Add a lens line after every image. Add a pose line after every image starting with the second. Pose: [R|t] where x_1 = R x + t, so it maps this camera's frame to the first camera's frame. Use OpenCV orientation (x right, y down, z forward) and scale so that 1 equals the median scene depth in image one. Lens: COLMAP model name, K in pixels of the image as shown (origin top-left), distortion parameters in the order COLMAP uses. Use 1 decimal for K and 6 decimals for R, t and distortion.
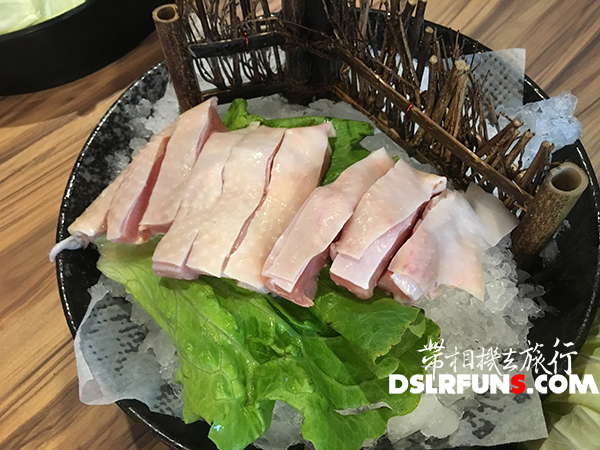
lens RADIAL K [[533.6, 0, 299.0], [0, 533.6, 217.4], [0, 0, 1]] dist [0.080528, -0.157986]
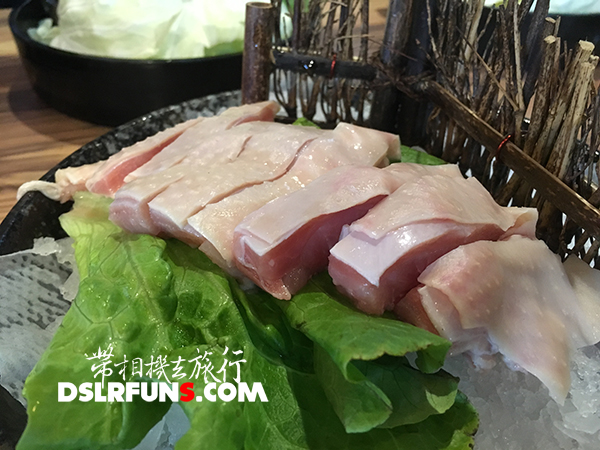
lens RADIAL K [[533.6, 0, 299.0], [0, 533.6, 217.4], [0, 0, 1]] dist [0.080528, -0.157986]
pose [[0.933028, 0.285088, -0.219509, 0.137617], [-0.349770, 0.861733, -0.367527, 0.282351], [0.084381, 0.419691, 0.903736, 0.341230]]
